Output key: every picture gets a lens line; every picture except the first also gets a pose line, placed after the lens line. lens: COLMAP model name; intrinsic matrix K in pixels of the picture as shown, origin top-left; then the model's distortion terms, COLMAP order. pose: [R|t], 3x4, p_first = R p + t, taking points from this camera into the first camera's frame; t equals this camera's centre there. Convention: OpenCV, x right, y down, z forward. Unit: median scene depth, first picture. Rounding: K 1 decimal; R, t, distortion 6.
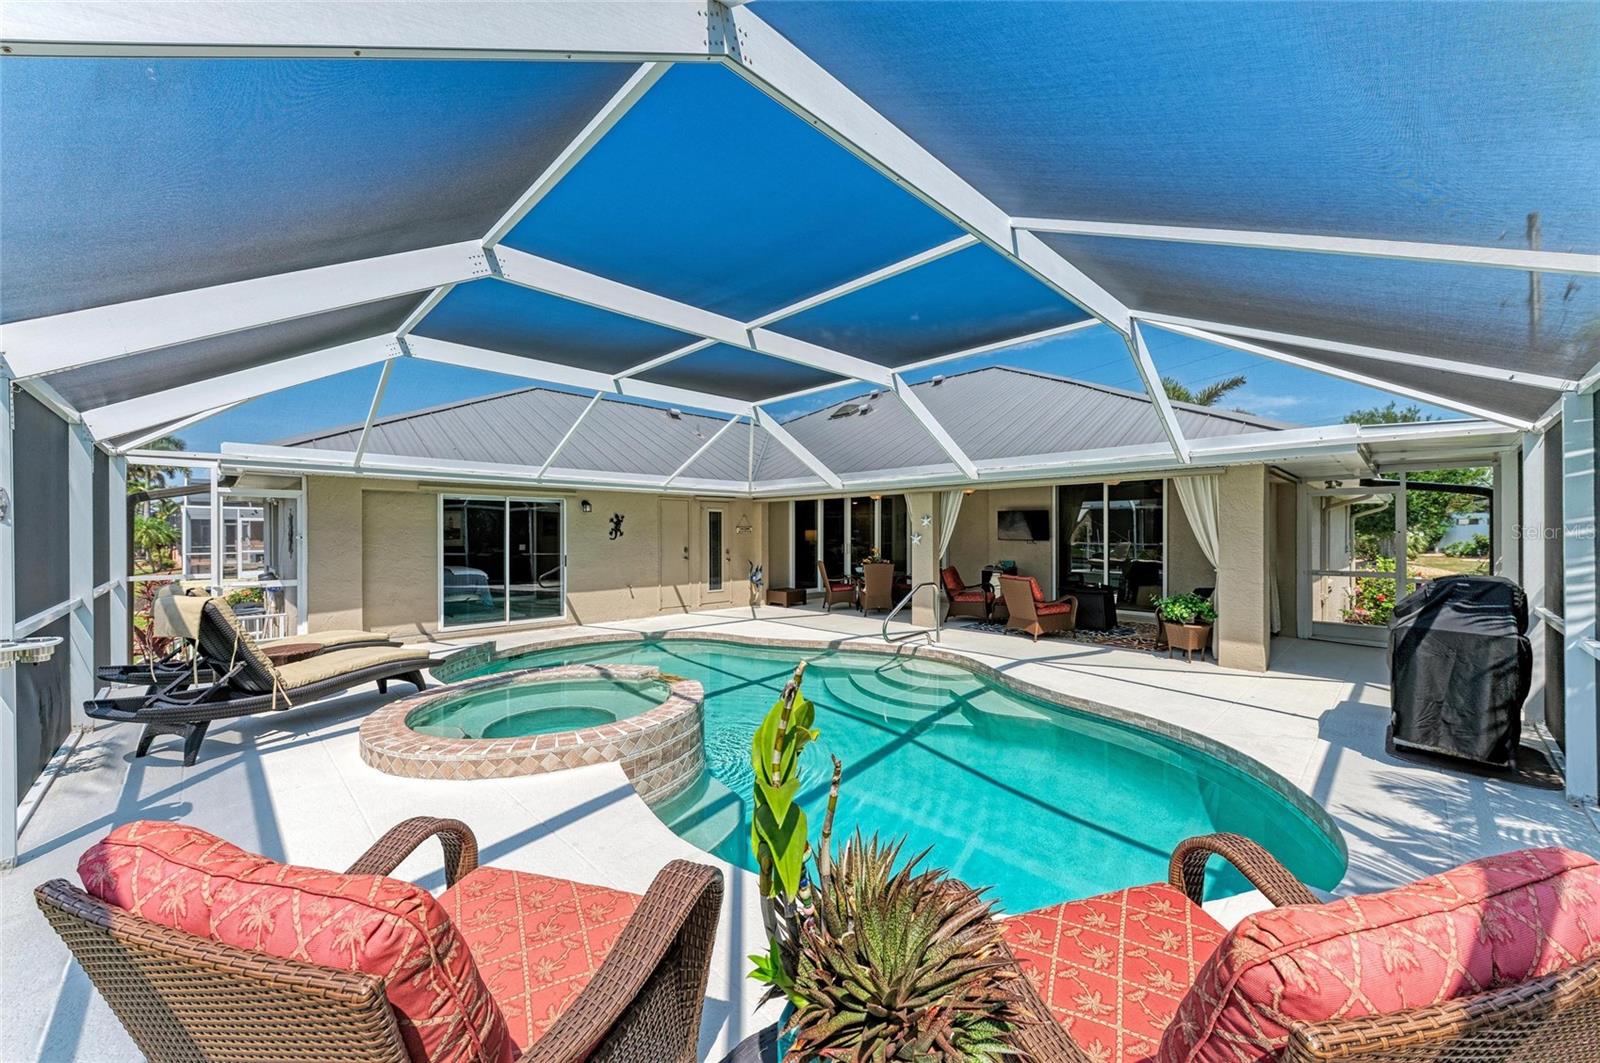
lens RADIAL K [[591.8, 0, 800.0], [0, 591.8, 531.5], [0, 0, 1]] dist [0.019586, -0.005293]
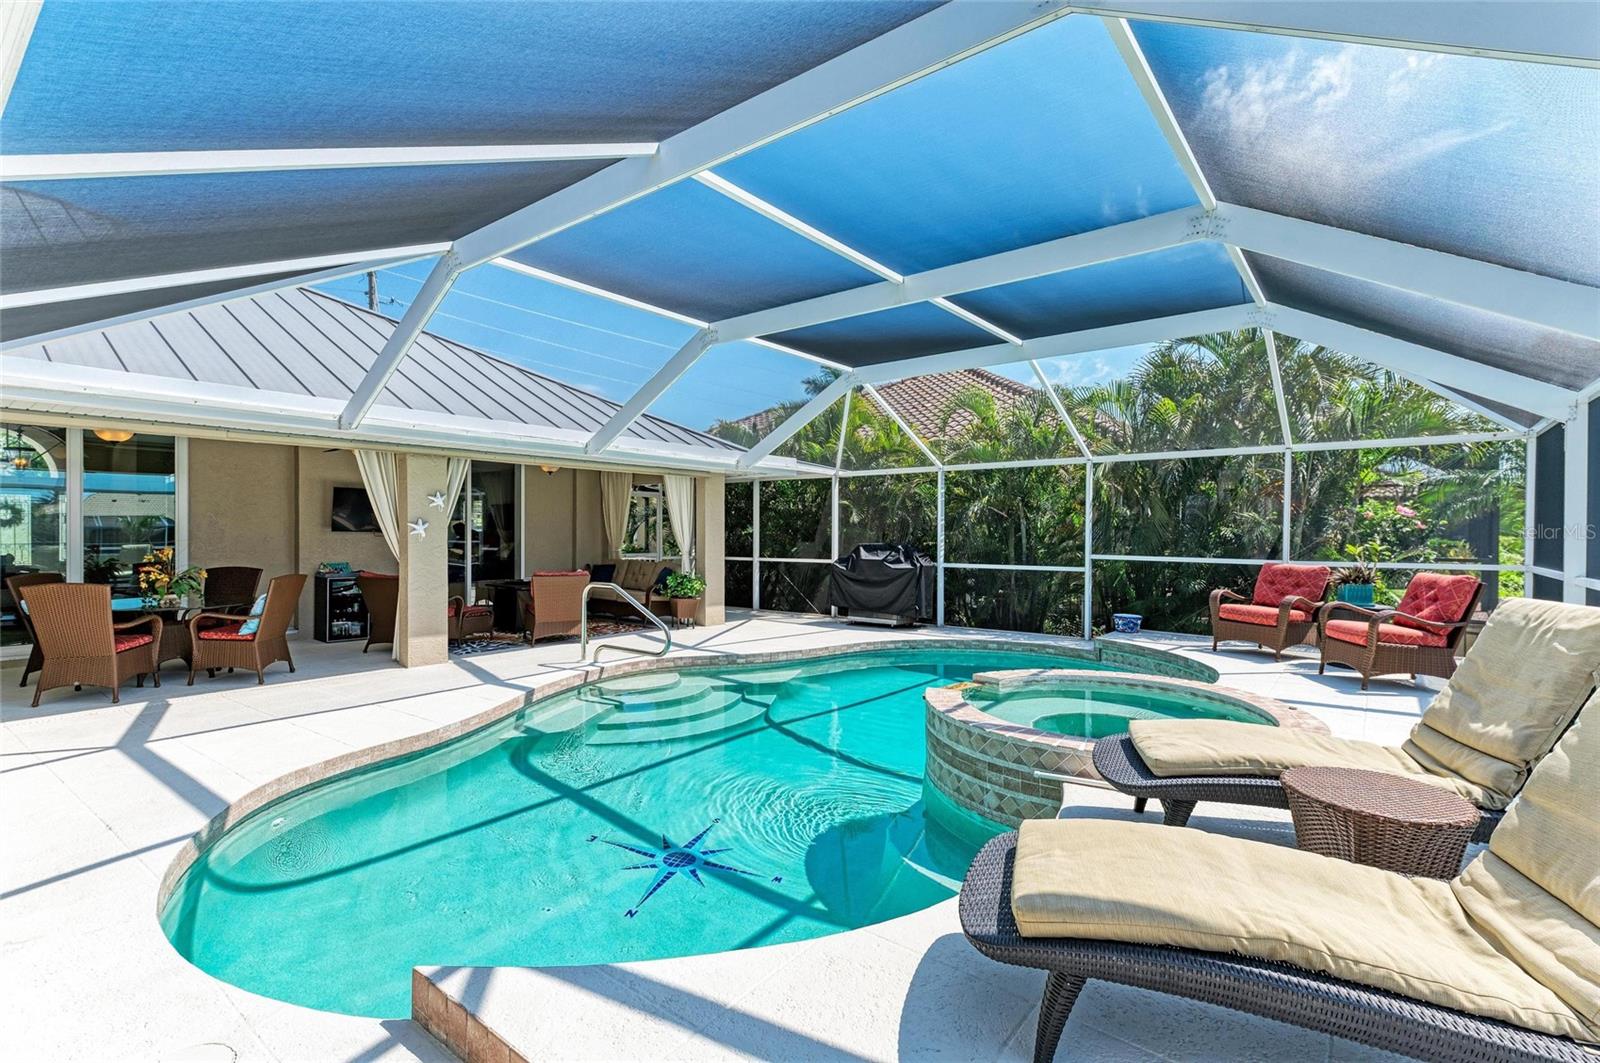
lens RADIAL K [[742.2, 0, 800.0], [0, 742.2, 531.5], [0, 0, 1]] dist [-0.000371, -0.000009]
pose [[-0.130987, -0.003370, 0.991378, -0.866238], [-0.010162, 0.999946, 0.002056, 0.015395], [-0.991332, -0.009805, -0.131014, 0.954129]]
